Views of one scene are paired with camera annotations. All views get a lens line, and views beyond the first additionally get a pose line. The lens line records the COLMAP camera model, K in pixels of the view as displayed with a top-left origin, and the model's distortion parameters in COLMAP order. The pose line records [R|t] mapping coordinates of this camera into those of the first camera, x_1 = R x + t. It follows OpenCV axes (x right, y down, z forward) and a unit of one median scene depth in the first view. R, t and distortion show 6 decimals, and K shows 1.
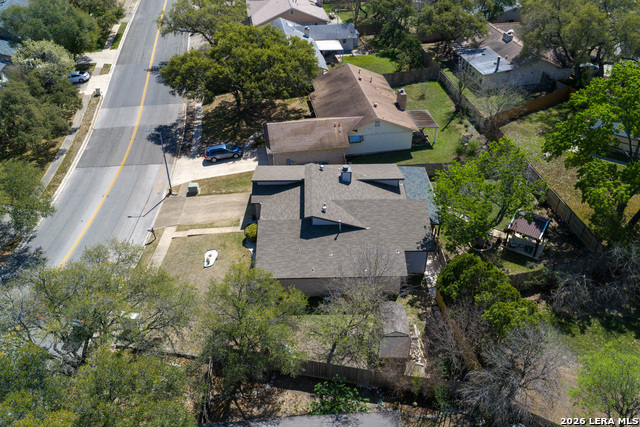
lens RADIAL K [[526.5, 0, 320.0], [0, 526.5, 213.5], [0, 0, 1]] dist [0.006044, -0.009603]
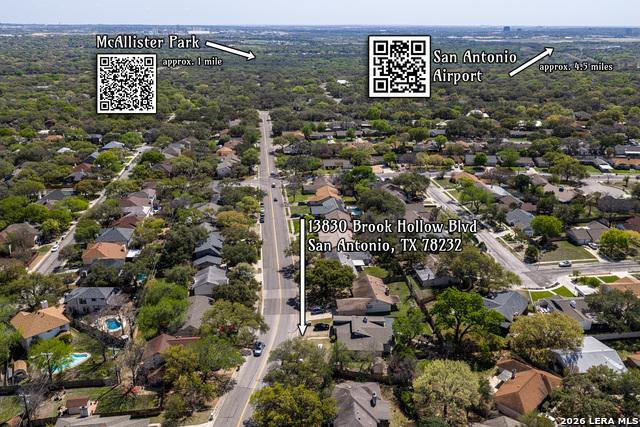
lens RADIAL K [[526.5, 0, 320.0], [0, 526.5, 213.5], [0, 0, 1]] dist [0.006044, -0.009603]
pose [[0.998887, 0.022217, -0.041610, -0.075391], [-0.033111, 0.958530, -0.283061, 0.160276], [0.033595, 0.284123, 0.958199, -1.605538]]
